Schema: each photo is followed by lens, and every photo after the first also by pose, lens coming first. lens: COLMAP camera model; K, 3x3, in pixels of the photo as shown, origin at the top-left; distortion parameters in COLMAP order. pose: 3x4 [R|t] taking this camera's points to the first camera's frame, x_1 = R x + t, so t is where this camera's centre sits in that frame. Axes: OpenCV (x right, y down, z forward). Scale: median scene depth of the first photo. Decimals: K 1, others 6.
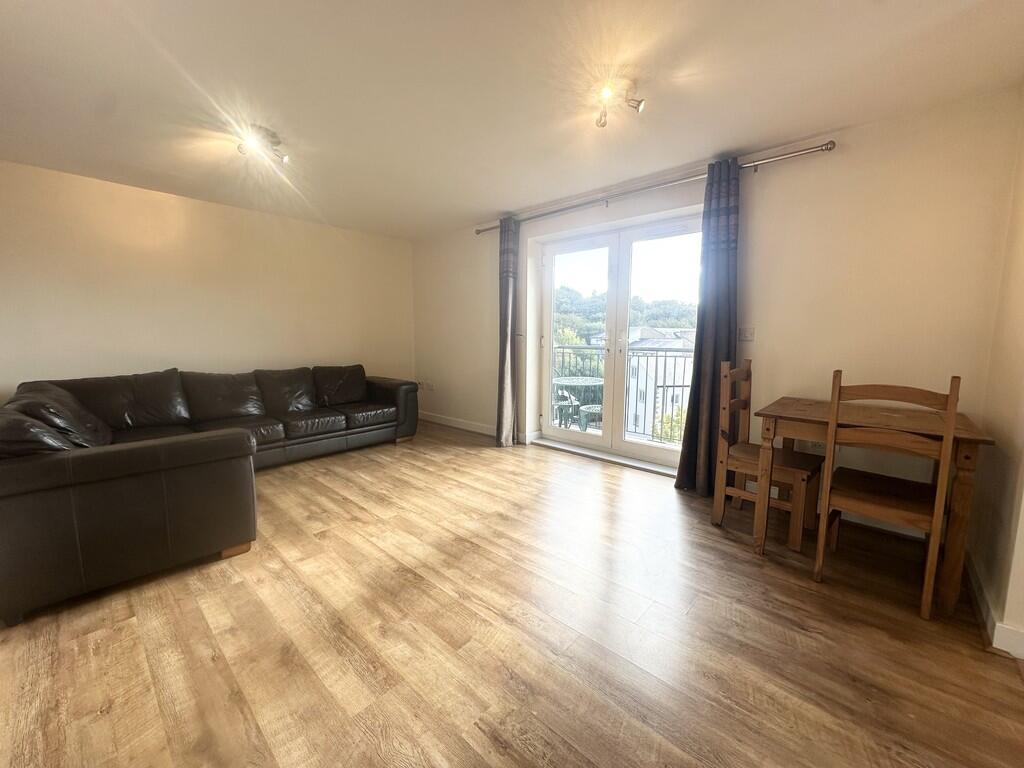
lens RADIAL K [[406.1, 0, 511.2], [0, 406.1, 381.7], [0, 0, 1]] dist [-0.002579, 0.000180]
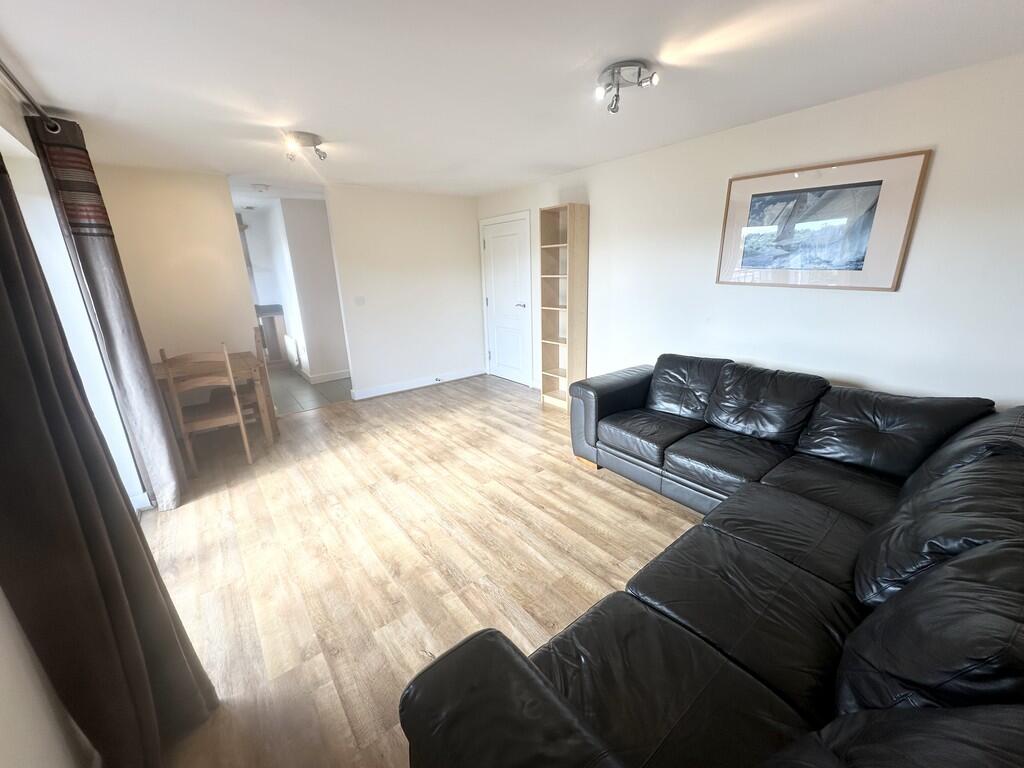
lens RADIAL K [[406.1, 0, 509.4], [0, 406.1, 384.0], [0, 0, 1]] dist [-0.002579, 0.000180]
pose [[-0.985767, -0.024104, 0.166379, -0.481392], [0.042080, 0.922788, 0.383004, -0.318140], [-0.162764, 0.384554, -0.908640, 1.723202]]
